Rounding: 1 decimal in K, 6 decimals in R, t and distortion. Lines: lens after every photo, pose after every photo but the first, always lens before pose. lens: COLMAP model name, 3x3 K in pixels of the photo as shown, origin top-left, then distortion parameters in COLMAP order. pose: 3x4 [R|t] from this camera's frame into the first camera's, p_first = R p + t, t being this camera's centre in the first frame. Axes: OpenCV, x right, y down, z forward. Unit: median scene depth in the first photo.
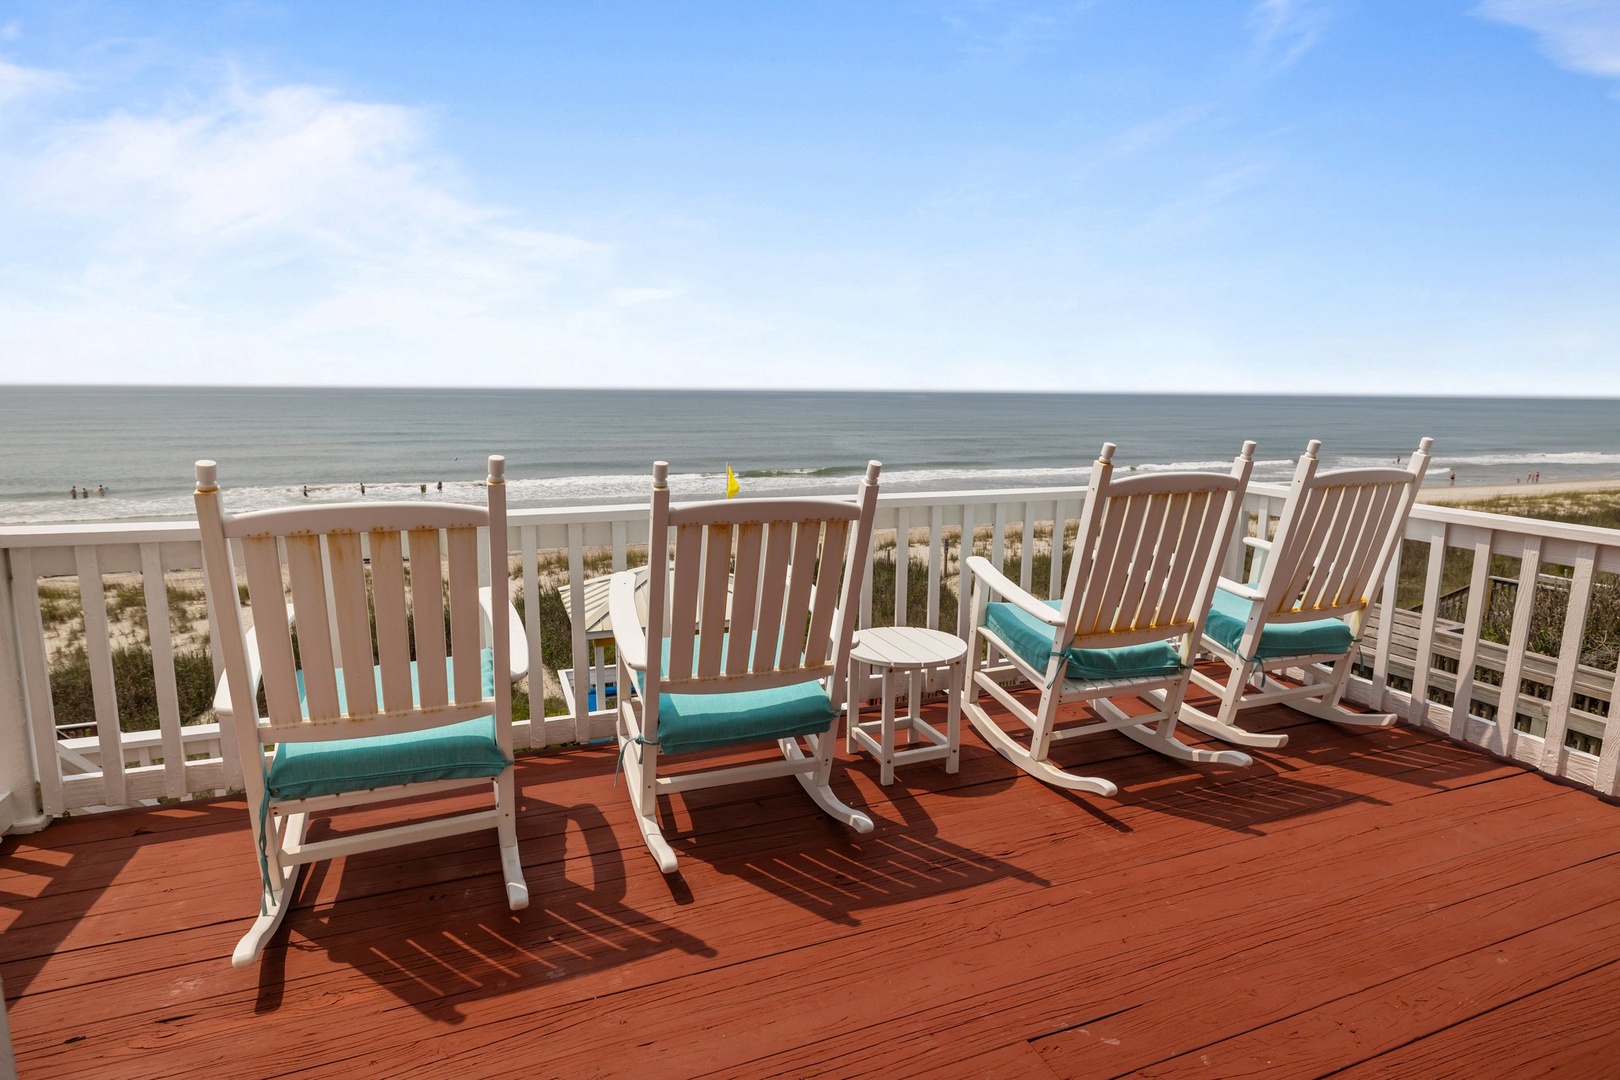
lens RADIAL K [[846.3, 0, 808.8], [0, 846.3, 540.2], [0, 0, 1]] dist [-0.000424, -0.000244]
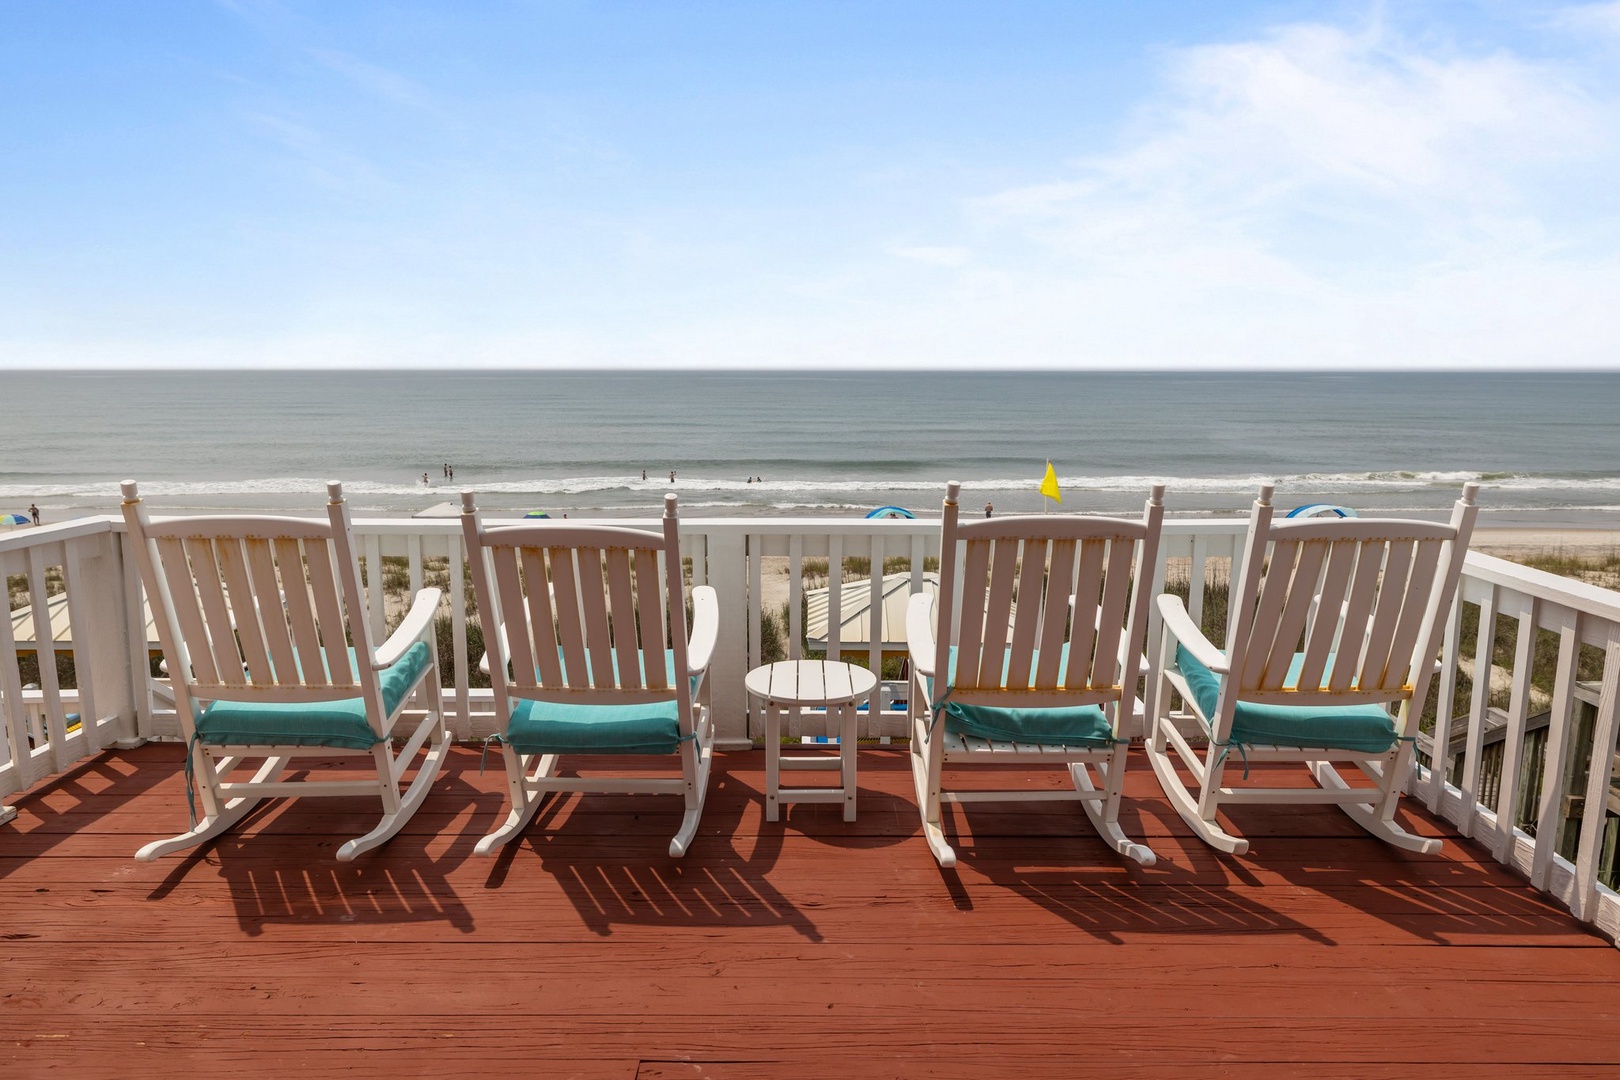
lens RADIAL K [[970.1, 0, 810.1], [0, 970.1, 543.1], [0, 0, 1]] dist [-0.004807, 0.004975]
pose [[0.931151, 0.055545, -0.360378, 0.515899], [-0.057075, 0.998349, 0.006404, -0.039481], [0.360139, 0.014606, 0.932784, -0.028420]]
